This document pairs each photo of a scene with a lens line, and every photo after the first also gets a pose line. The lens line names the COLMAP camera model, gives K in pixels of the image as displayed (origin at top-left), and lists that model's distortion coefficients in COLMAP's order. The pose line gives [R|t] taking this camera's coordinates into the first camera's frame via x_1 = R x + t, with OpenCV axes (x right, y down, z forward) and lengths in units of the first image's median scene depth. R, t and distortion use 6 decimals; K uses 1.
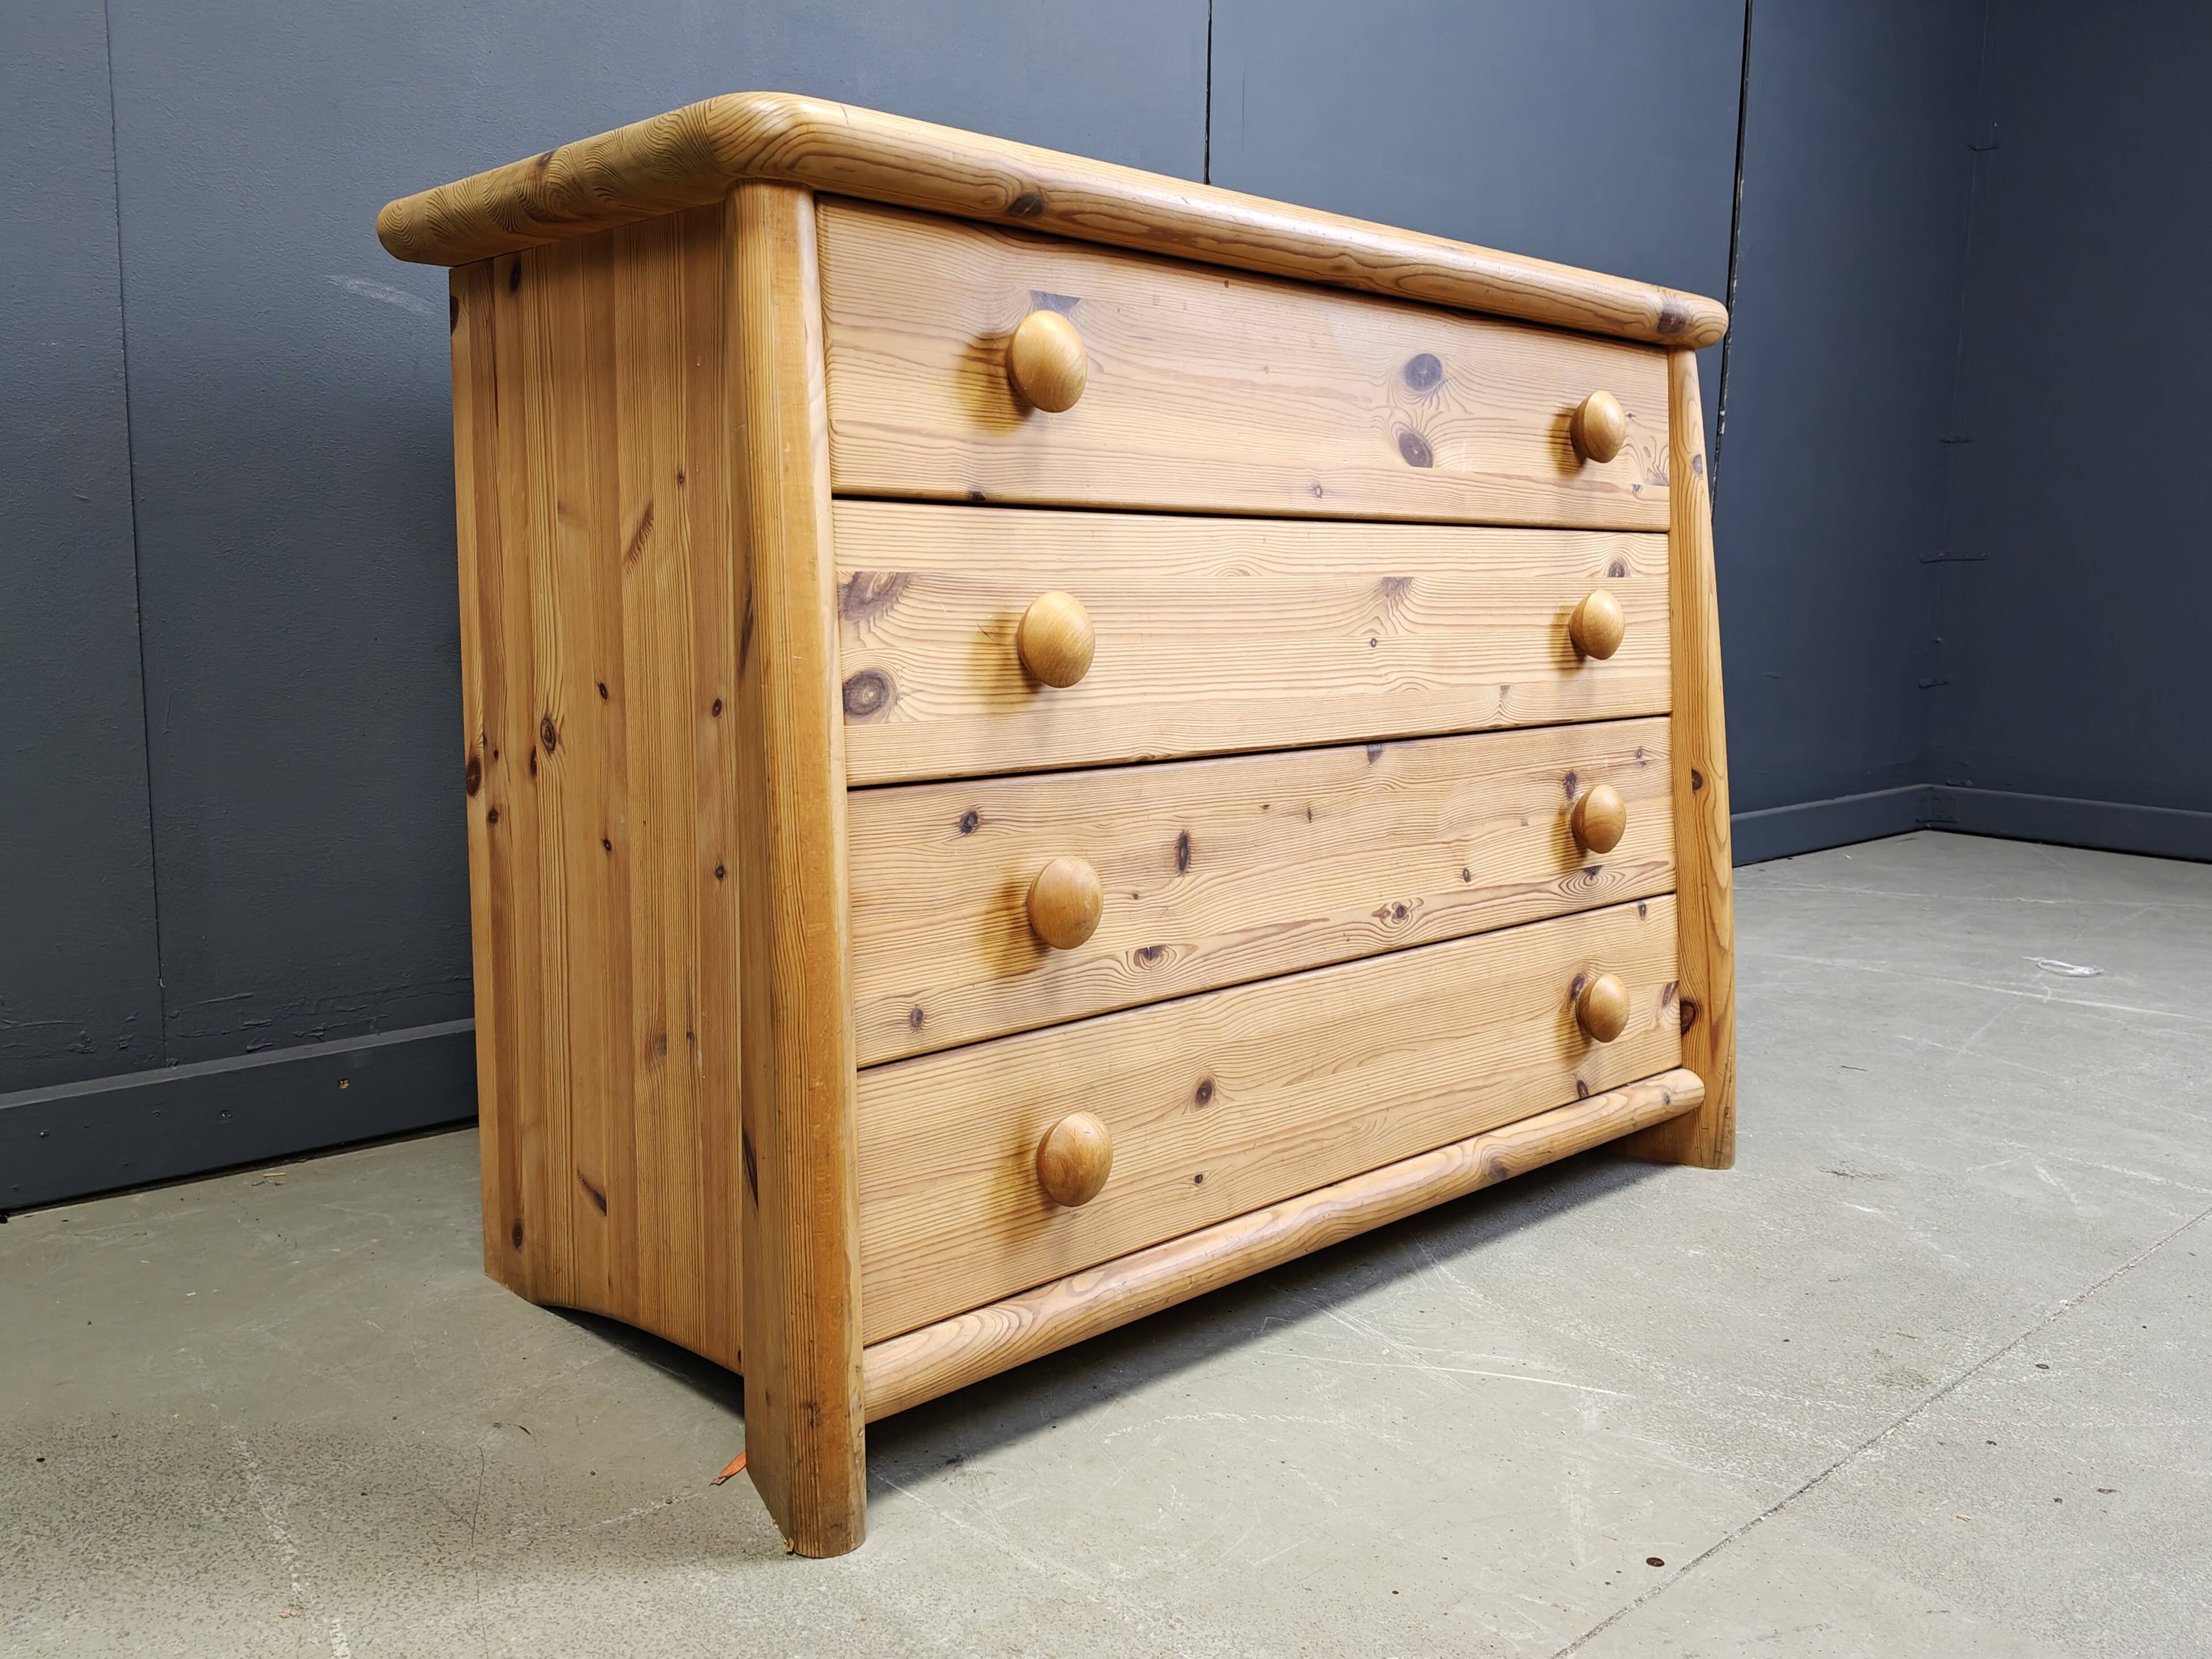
lens RADIAL K [[1796.9, 0, 1108.0], [0, 1796.9, 836.5], [0, 0, 1]] dist [0.207522, -0.591761]
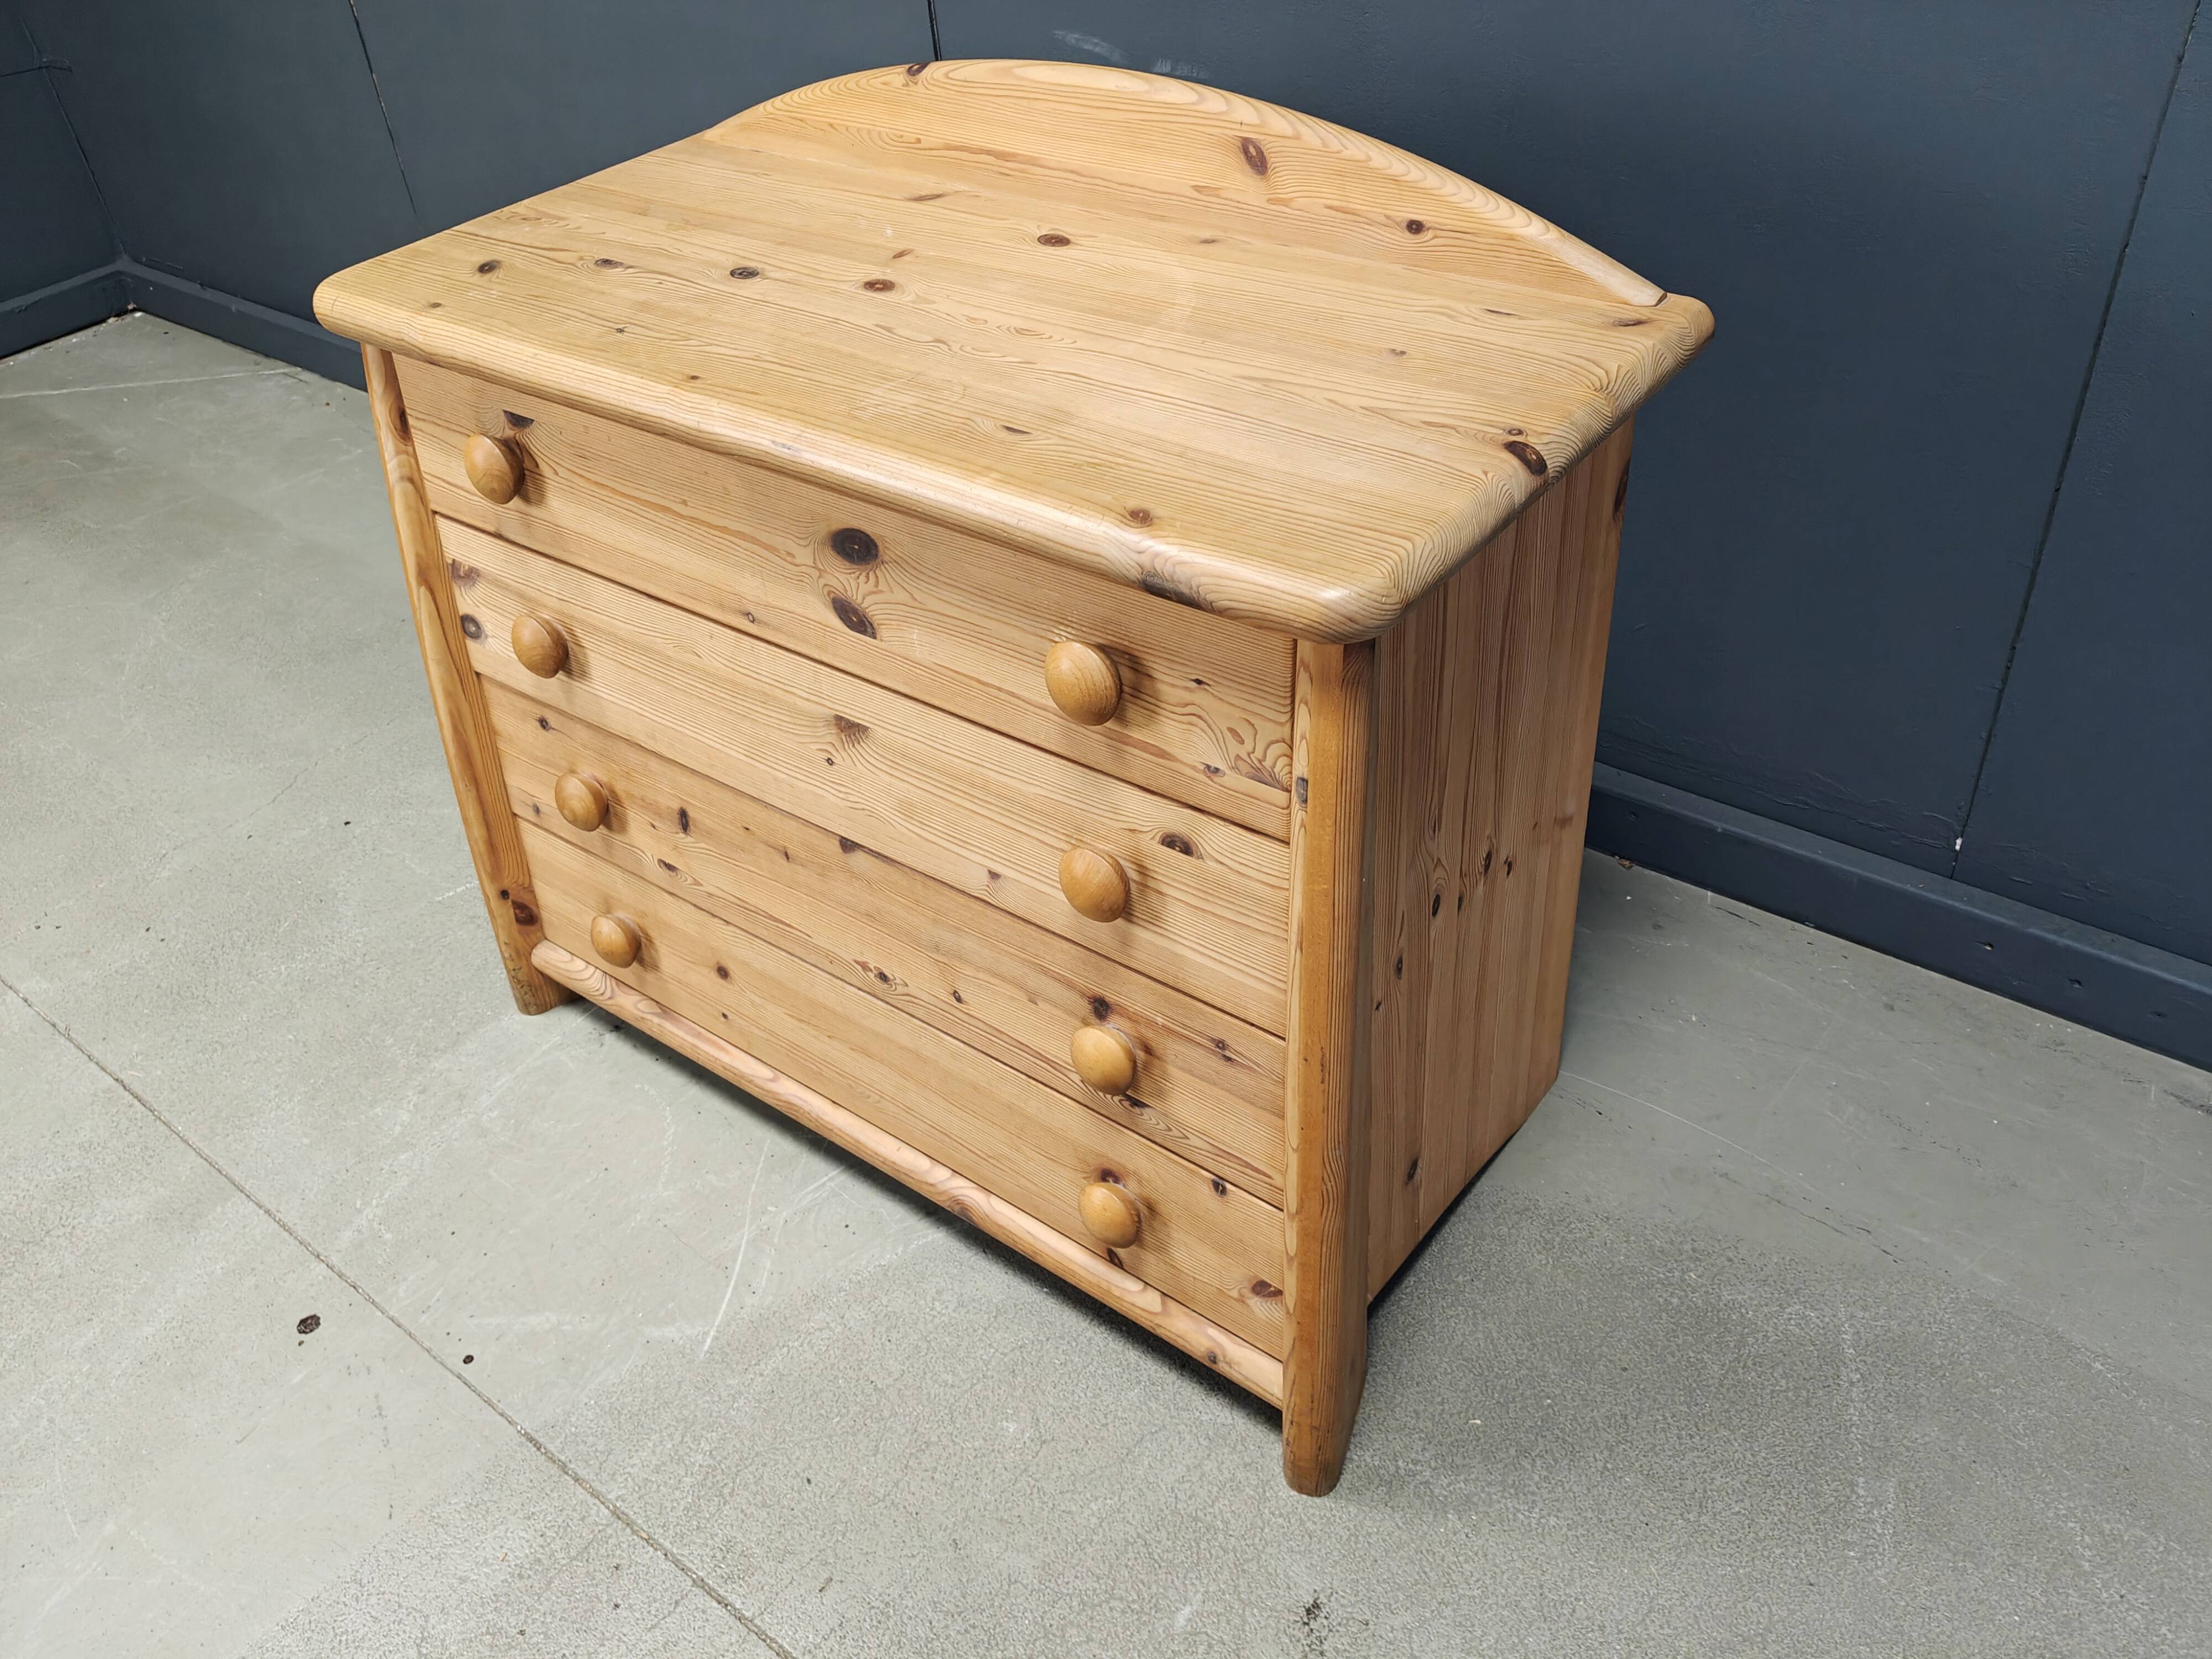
lens RADIAL K [[1710.1, 0, 1106.0], [0, 1710.1, 829.5], [0, 0, 1]] dist [0.214213, -0.631059]
pose [[0.154315, 0.584253, -0.796765, 1.052450], [-0.064637, 0.810667, 0.581929, -0.708753], [0.985905, -0.038300, 0.162862, 1.052915]]
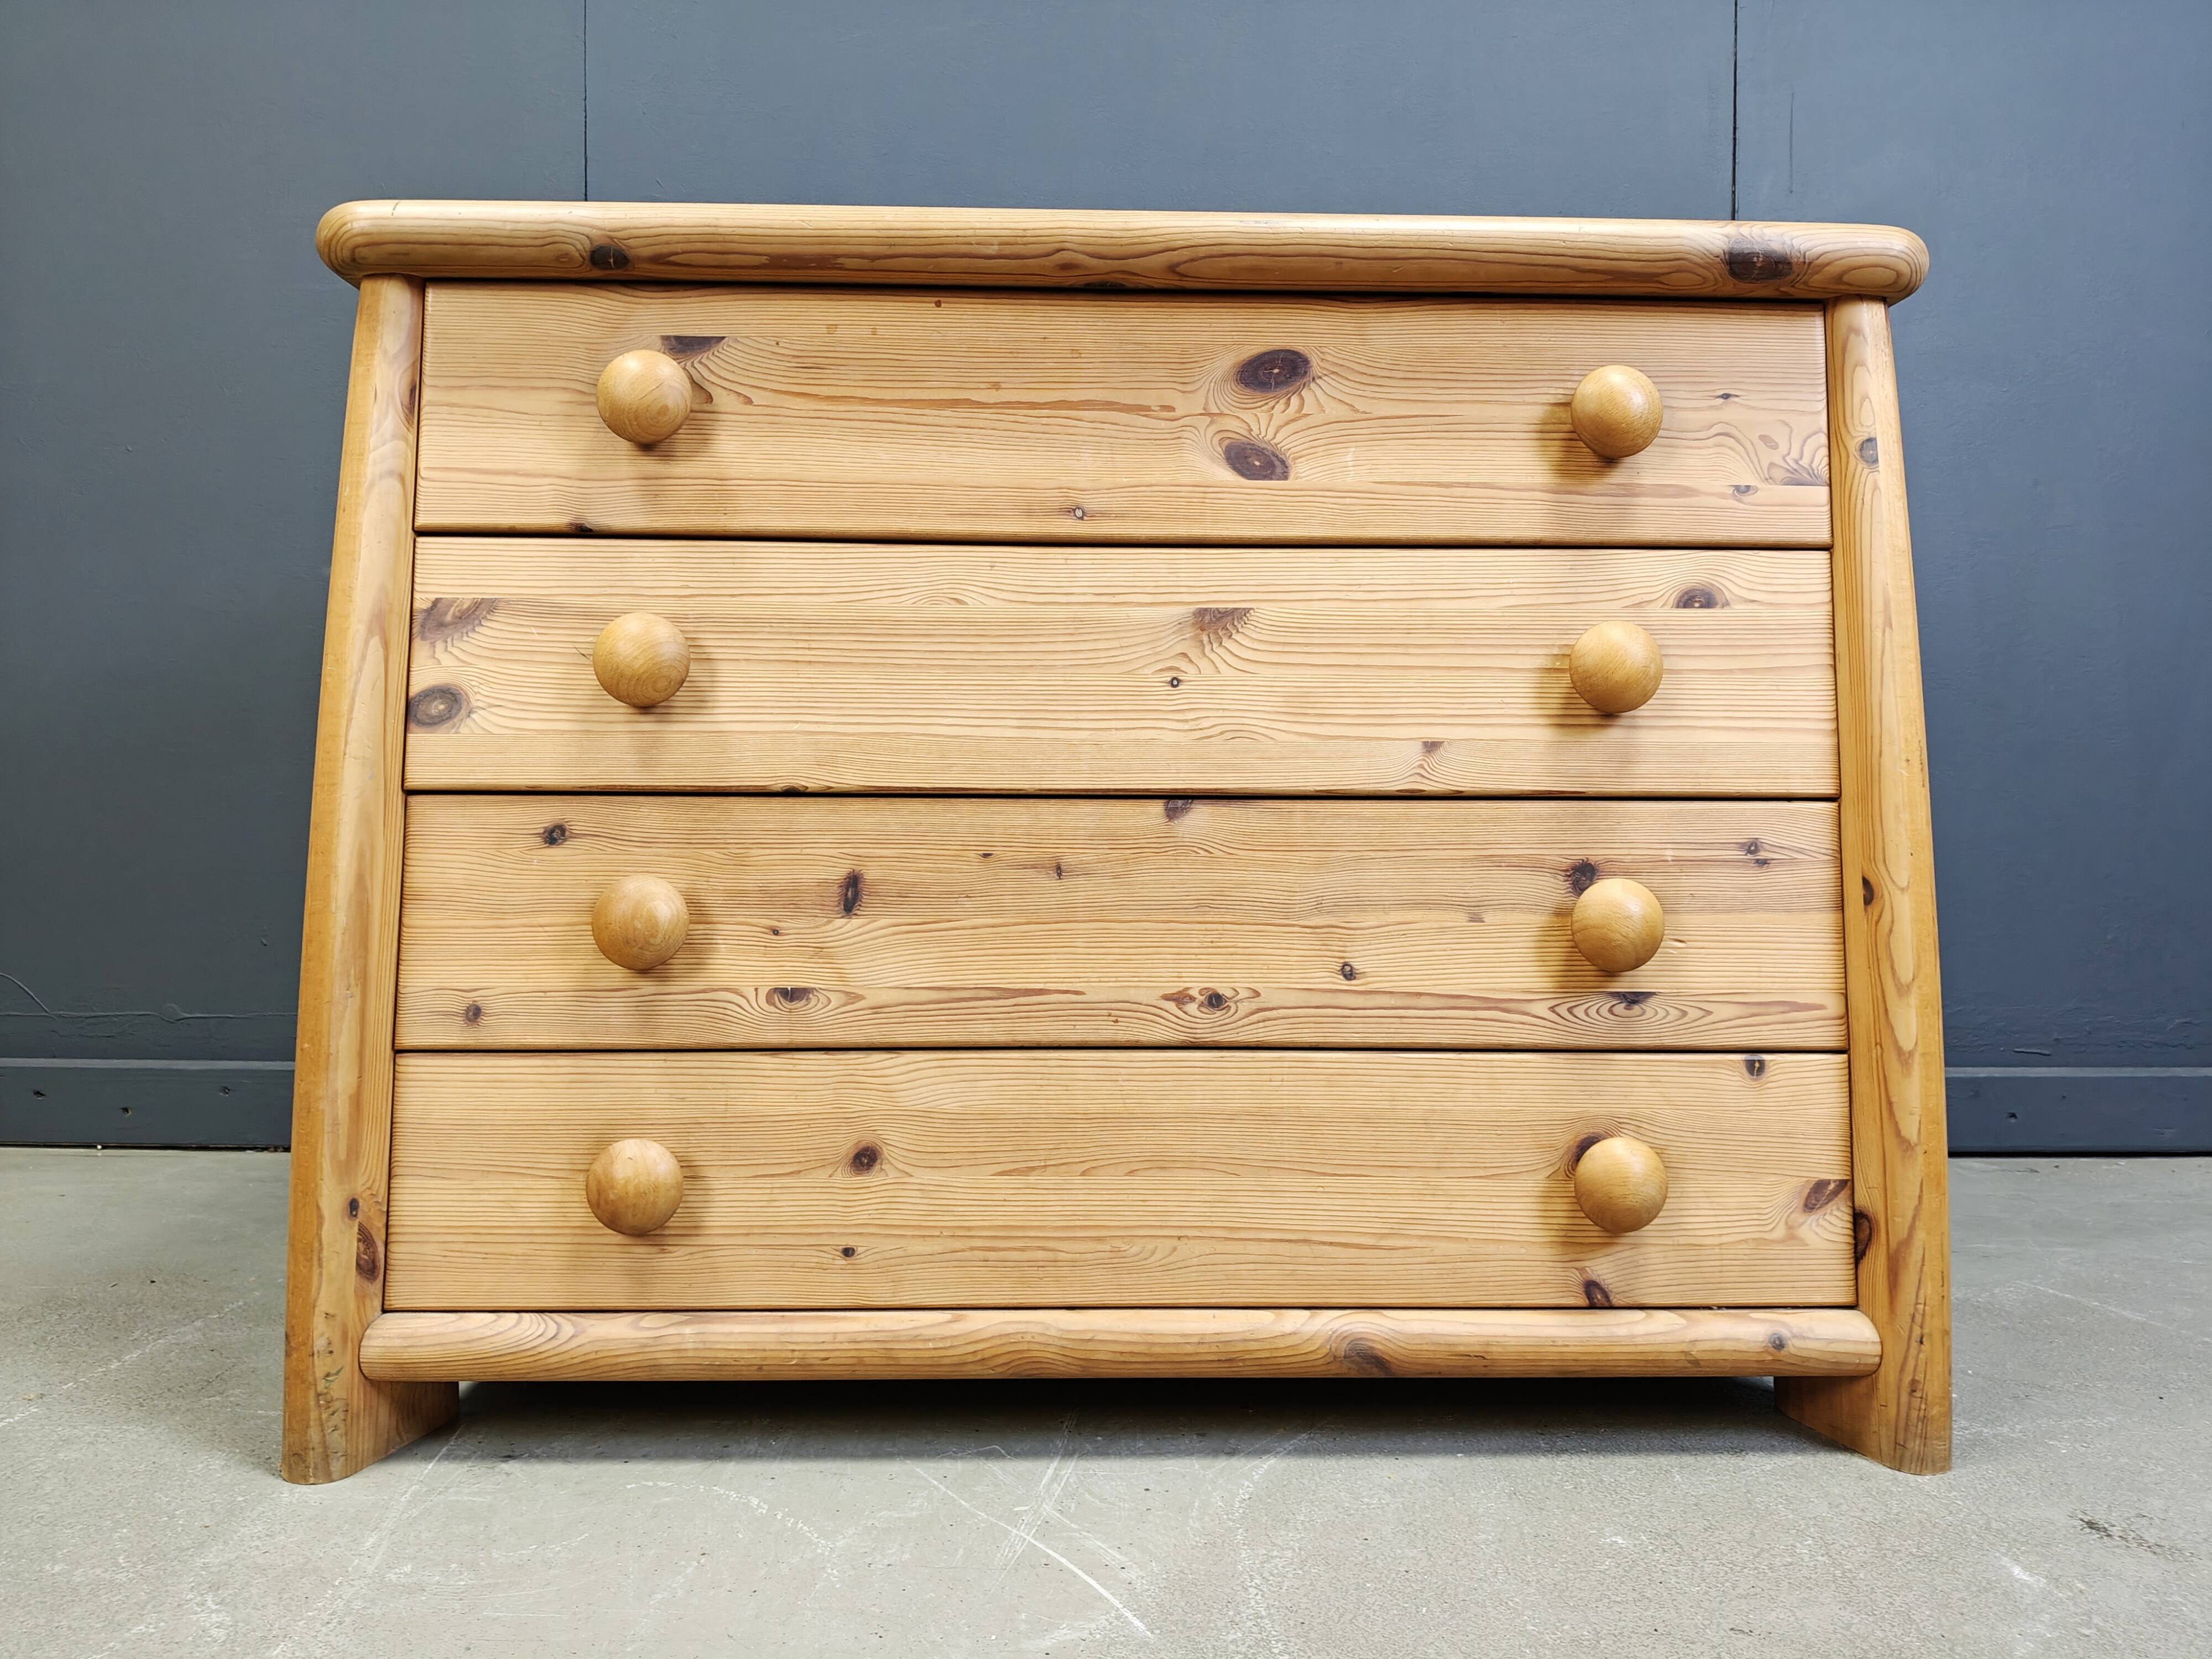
lens RADIAL K [[1710.1, 0, 1106.0], [0, 1710.1, 829.5], [0, 0, 1]] dist [0.214213, -0.631059]
pose [[0.744306, 0.017719, -0.667604, 0.712692], [-0.094089, 0.992460, -0.078558, 0.032679], [0.661178, 0.121285, 0.740360, 0.400200]]
